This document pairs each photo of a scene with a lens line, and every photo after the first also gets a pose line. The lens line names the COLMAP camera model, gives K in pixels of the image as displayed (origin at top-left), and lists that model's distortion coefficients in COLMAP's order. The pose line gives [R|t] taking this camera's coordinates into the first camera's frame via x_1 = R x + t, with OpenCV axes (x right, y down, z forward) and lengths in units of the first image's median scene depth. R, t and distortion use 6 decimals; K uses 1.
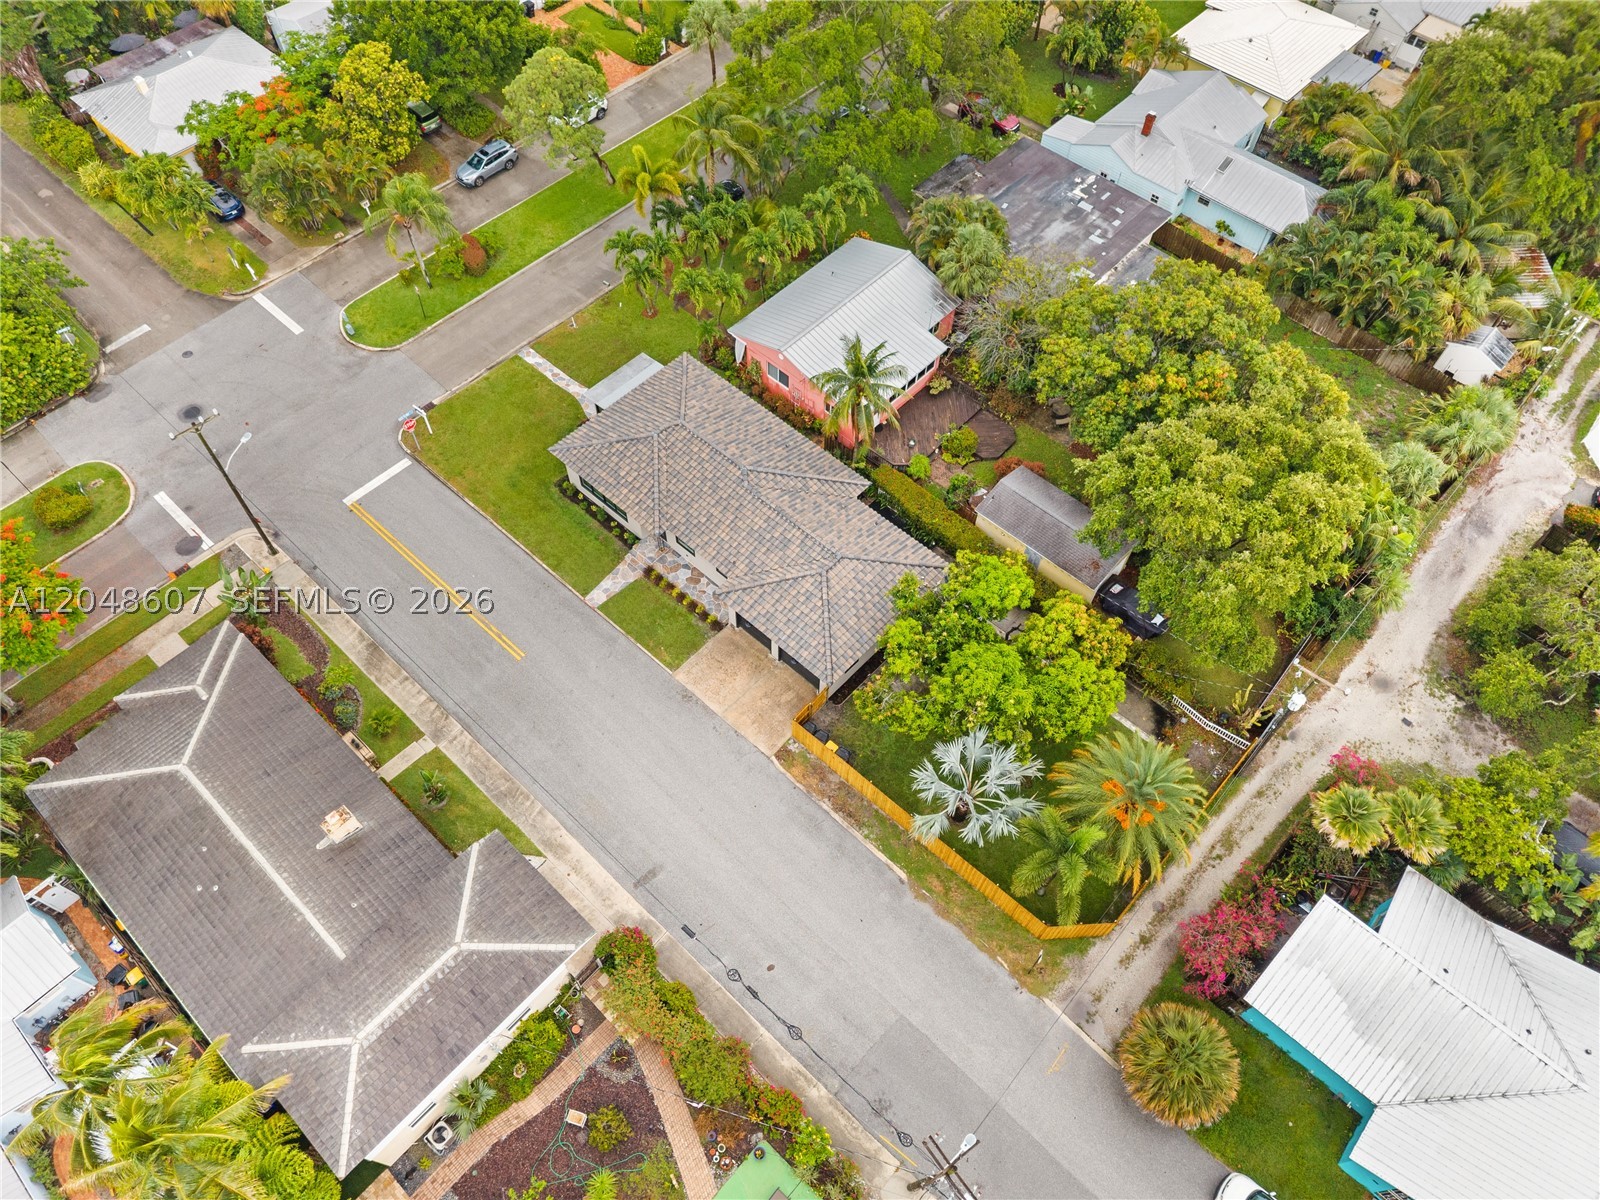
lens RADIAL K [[1070.5, 0, 800.0], [0, 1070.5, 600.0], [0, 0, 1]] dist [0.029609, -0.035832]
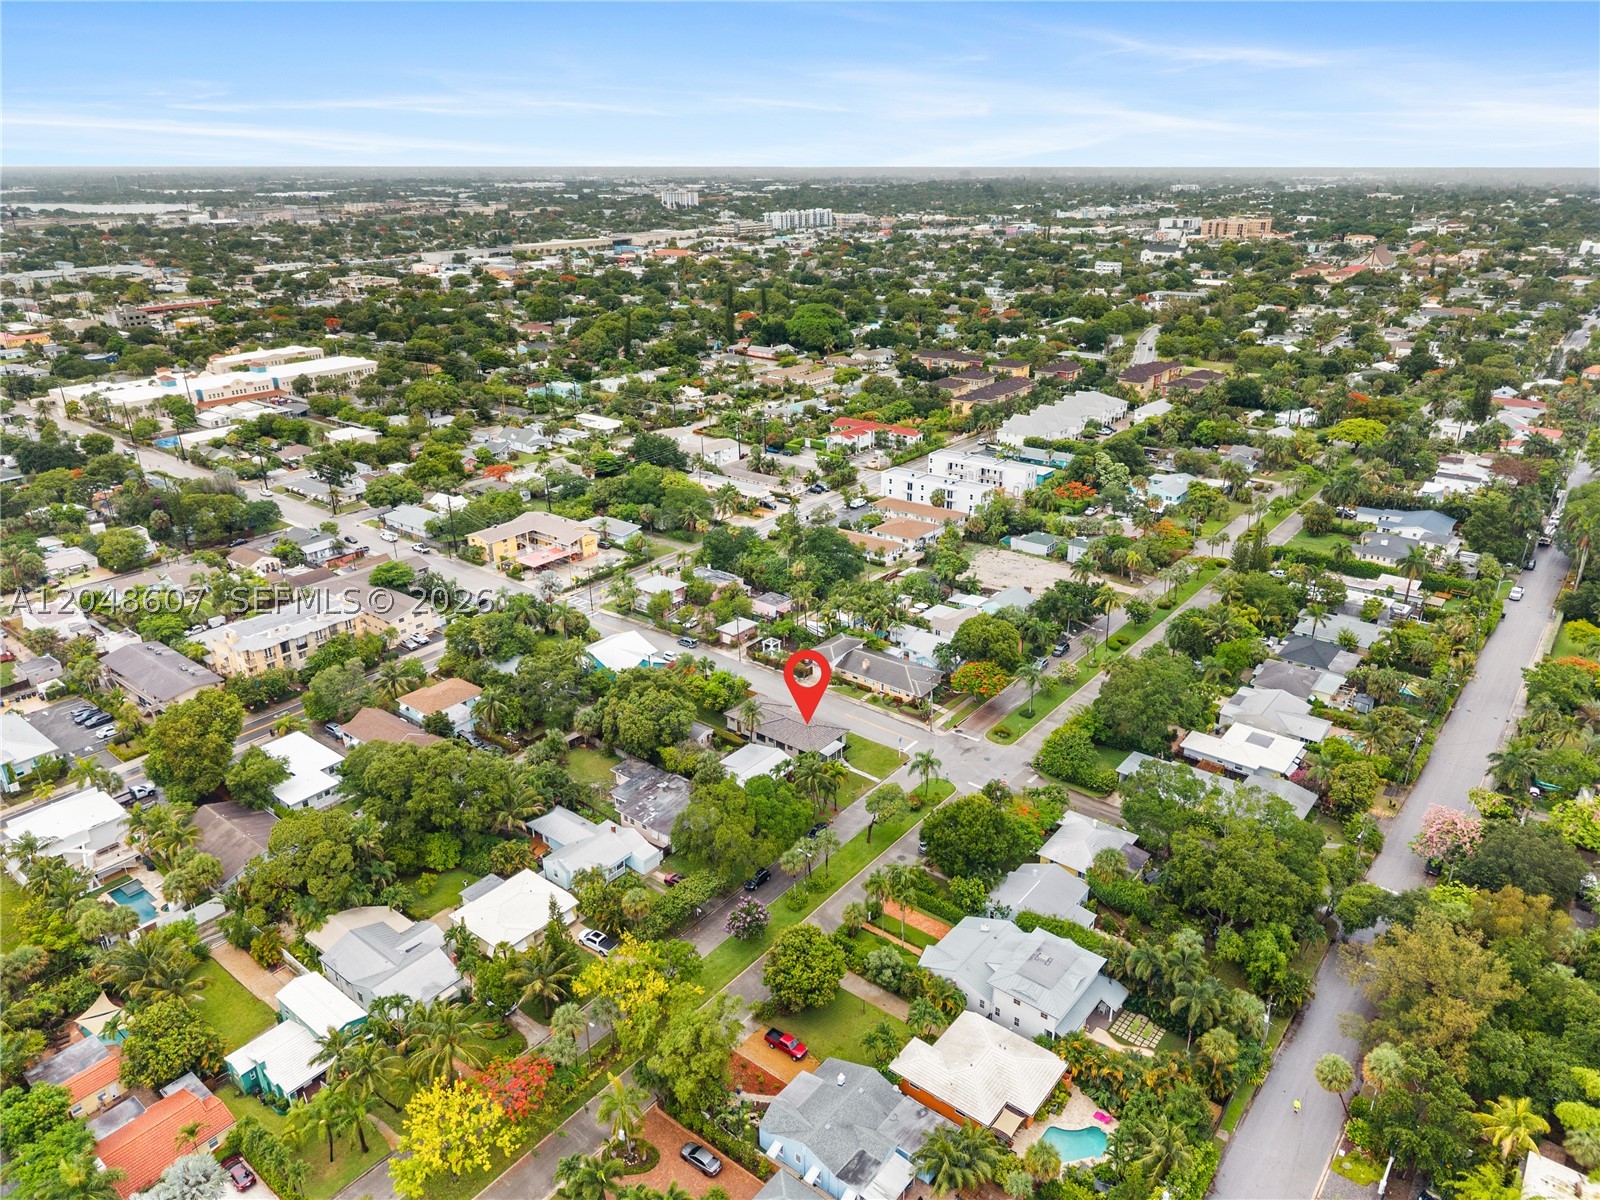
lens RADIAL K [[1070.5, 0, 800.0], [0, 1070.5, 600.0], [0, 0, 1]] dist [0.029609, -0.035832]
pose [[-0.997413, 0.010818, -0.071071, 0.118849], [-0.068175, 0.171349, 0.982849, -2.854178], [0.022810, 0.985151, -0.170168, 1.012546]]
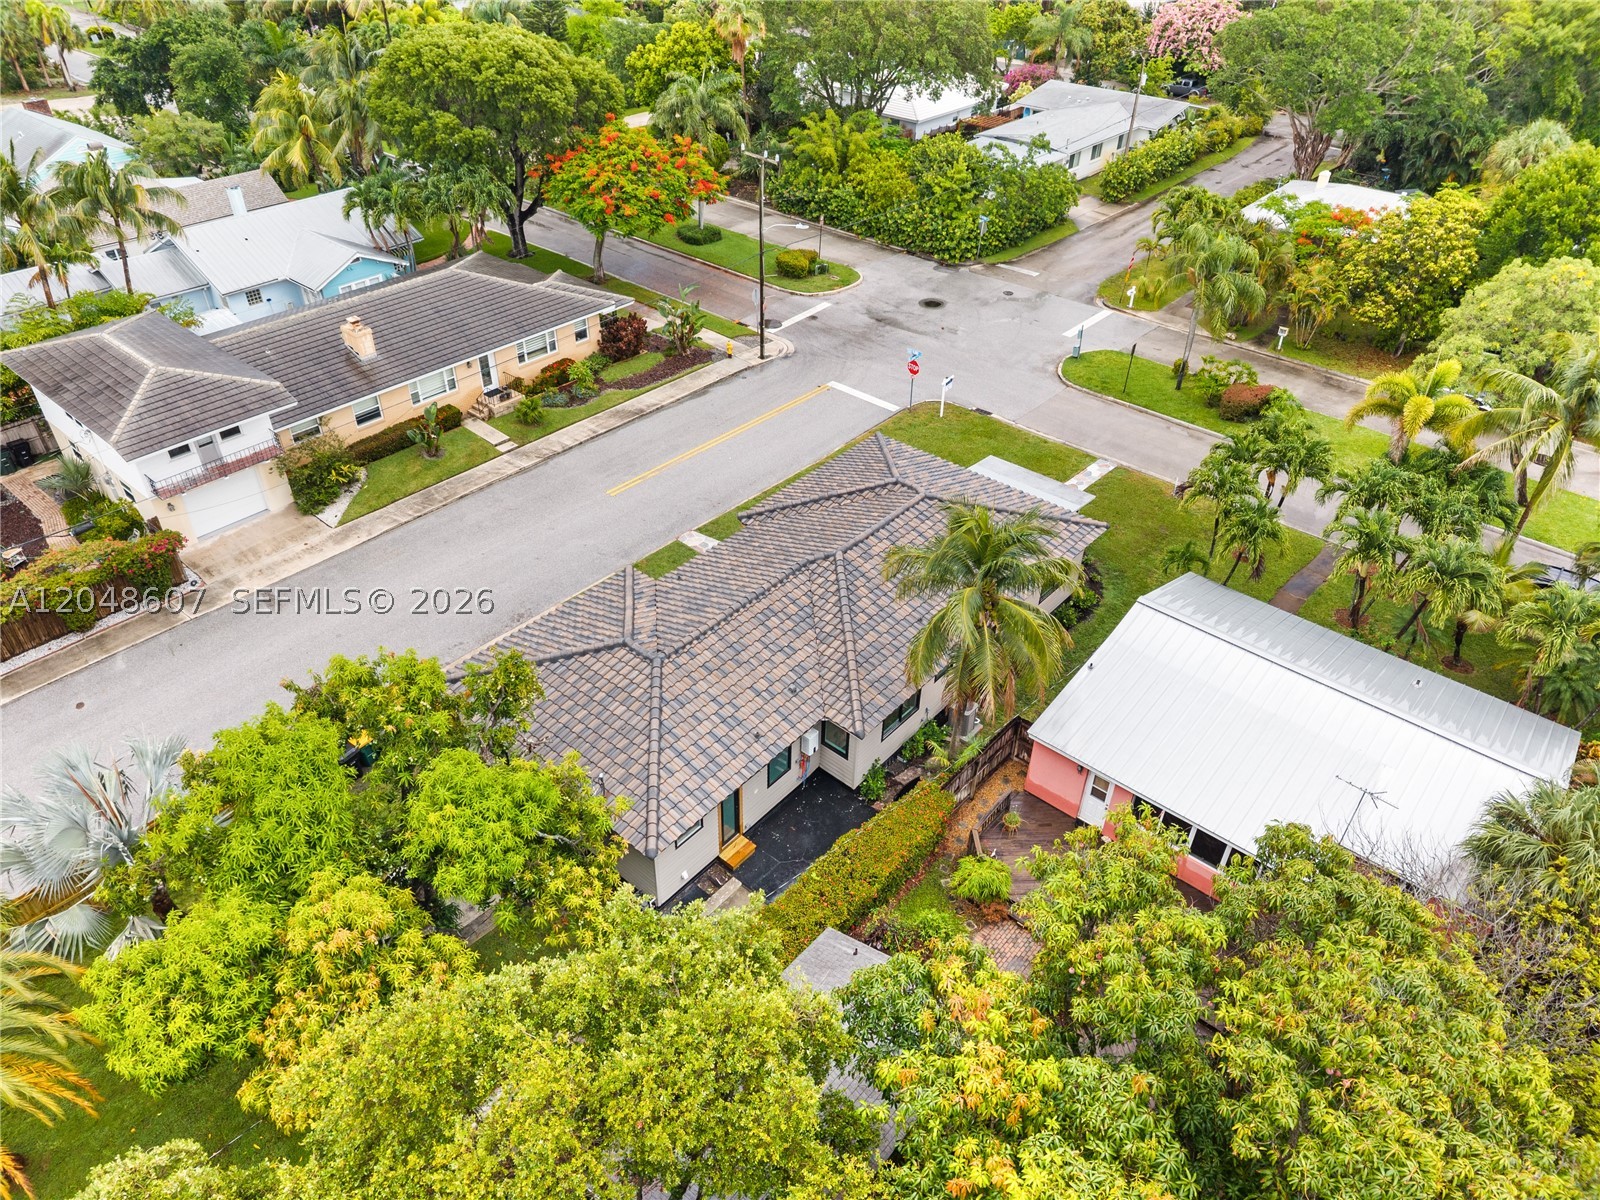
lens RADIAL K [[1070.5, 0, 800.0], [0, 1070.5, 600.0], [0, 0, 1]] dist [0.029609, -0.035832]
pose [[0.025856, 0.585875, -0.809989, 0.377737], [-0.848151, 0.441727, 0.292433, -0.229756], [0.529123, 0.679432, 0.508332, 0.594059]]
